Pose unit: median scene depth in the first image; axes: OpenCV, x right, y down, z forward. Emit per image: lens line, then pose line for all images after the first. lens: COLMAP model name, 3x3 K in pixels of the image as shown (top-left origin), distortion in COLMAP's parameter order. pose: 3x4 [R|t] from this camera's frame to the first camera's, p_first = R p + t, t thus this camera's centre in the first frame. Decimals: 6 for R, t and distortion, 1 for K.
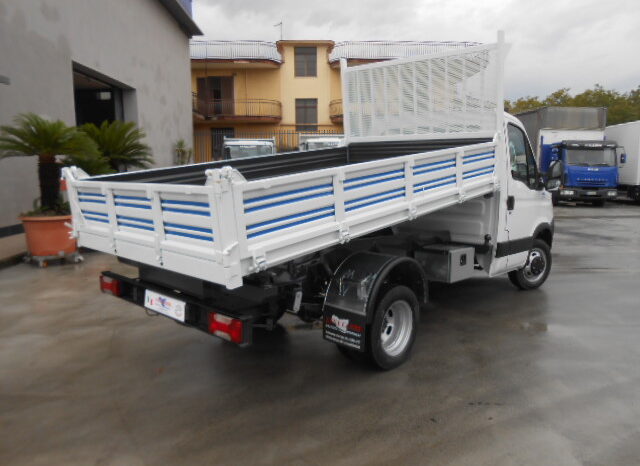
lens RADIAL K [[490.2, 0, 320.0], [0, 490.2, 233.0], [0, 0, 1]] dist [-0.072096, 0.076780]
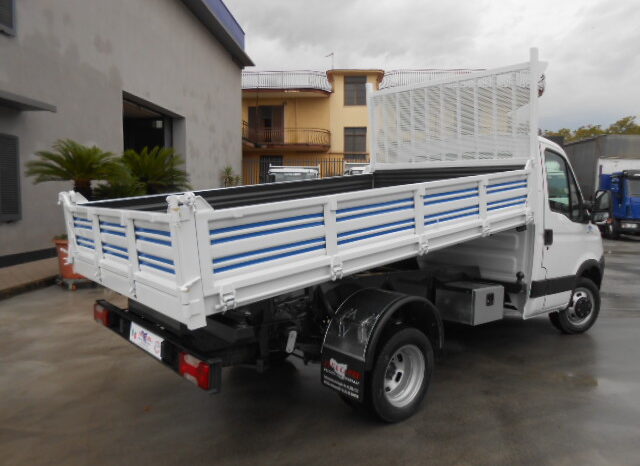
lens RADIAL K [[490.2, 0, 320.0], [0, 490.2, 233.0], [0, 0, 1]] dist [-0.072096, 0.076780]
pose [[0.994000, 0.020599, -0.107424, 0.075452], [-0.026681, 0.998102, -0.055494, -0.009435], [0.106077, 0.058028, 0.992663, 0.070524]]
